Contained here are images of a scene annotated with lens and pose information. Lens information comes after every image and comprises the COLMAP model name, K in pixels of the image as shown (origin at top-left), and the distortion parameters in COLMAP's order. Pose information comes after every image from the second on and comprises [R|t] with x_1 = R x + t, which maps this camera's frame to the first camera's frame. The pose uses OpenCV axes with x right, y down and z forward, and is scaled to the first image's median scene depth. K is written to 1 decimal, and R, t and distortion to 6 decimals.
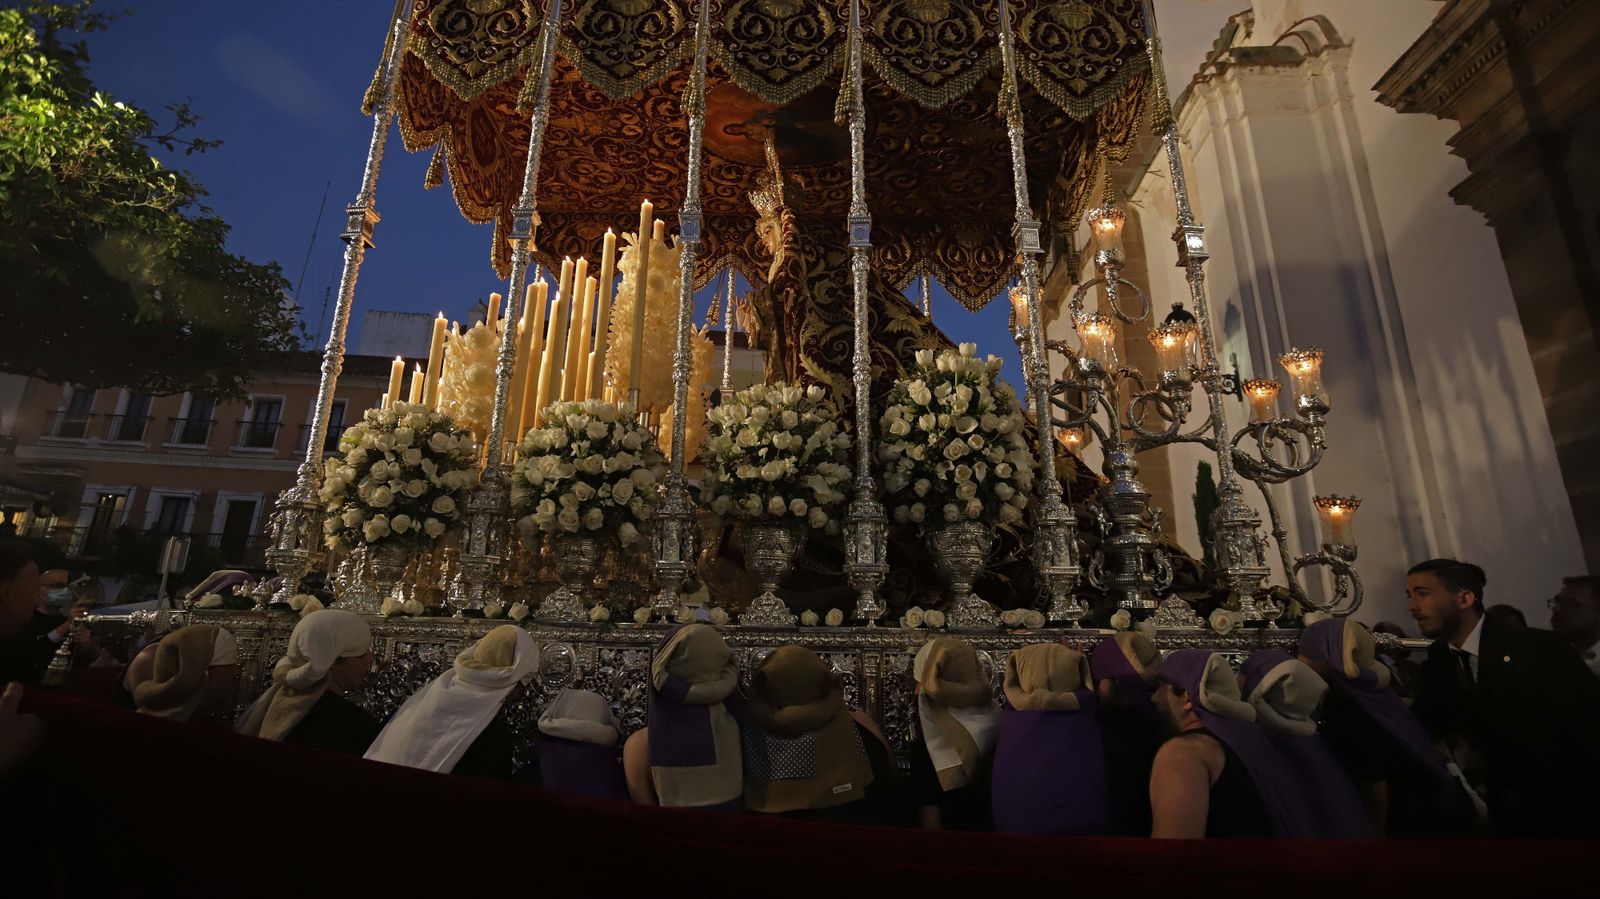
lens RADIAL K [[822.4, 0, 800.0], [0, 822.4, 449.5], [0, 0, 1]] dist [-0.092491, 0.042543]
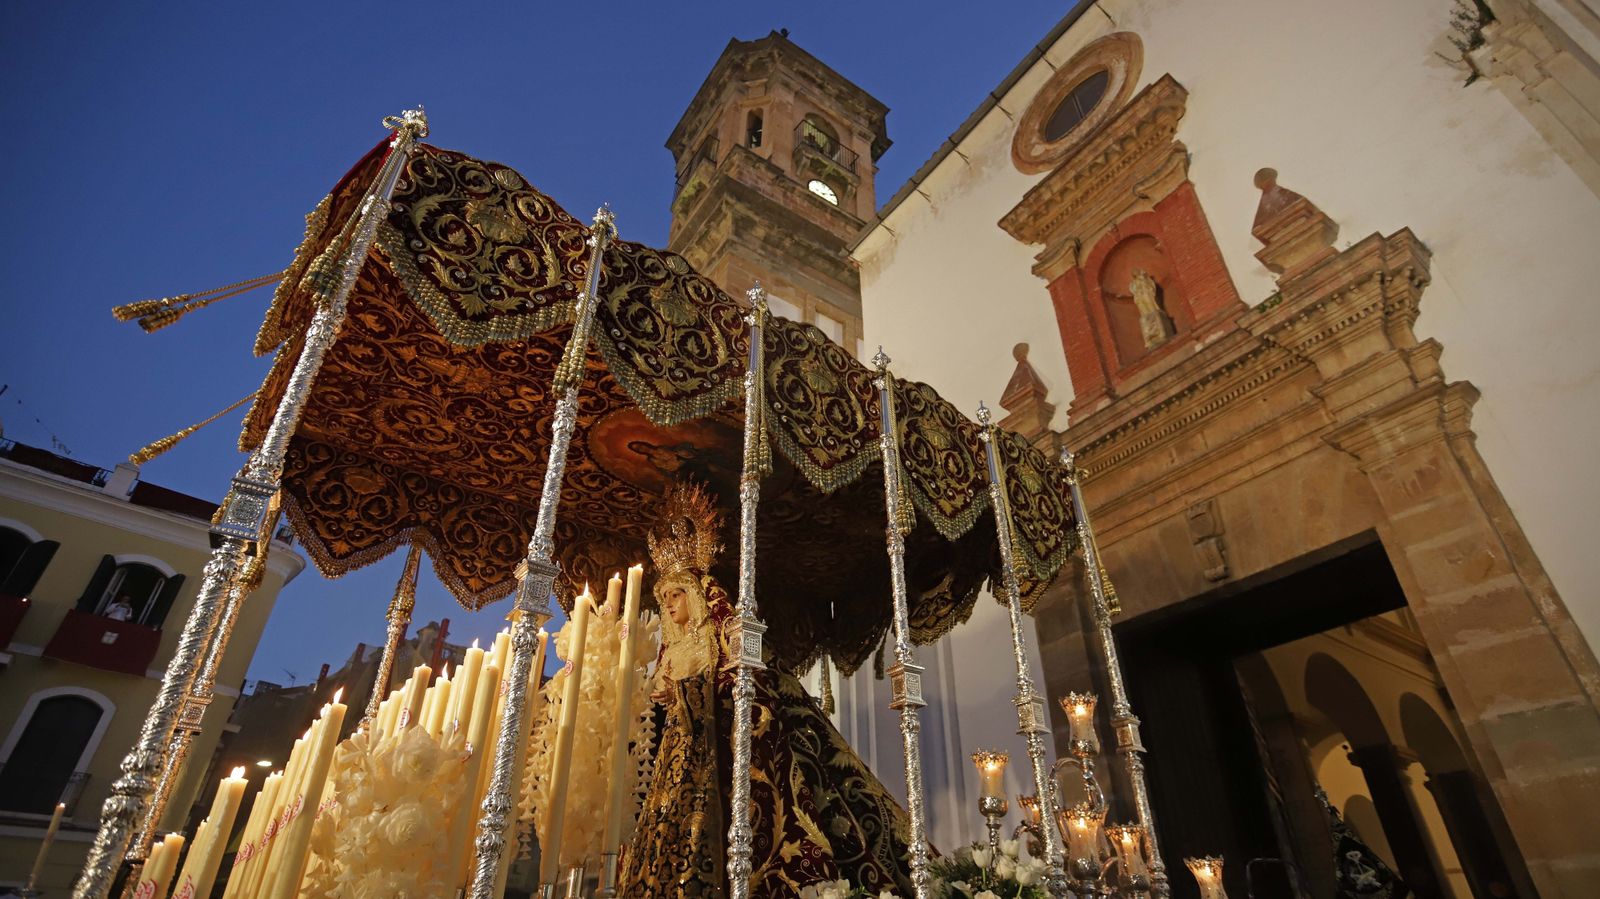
lens RADIAL K [[822.4, 0, 800.0], [0, 822.4, 449.5], [0, 0, 1]] dist [-0.092491, 0.042543]
pose [[0.798426, 0.307711, 0.517523, -0.487955], [-0.145120, 0.932550, -0.330590, -0.175936], [-0.584342, 0.188849, 0.789228, 0.315335]]
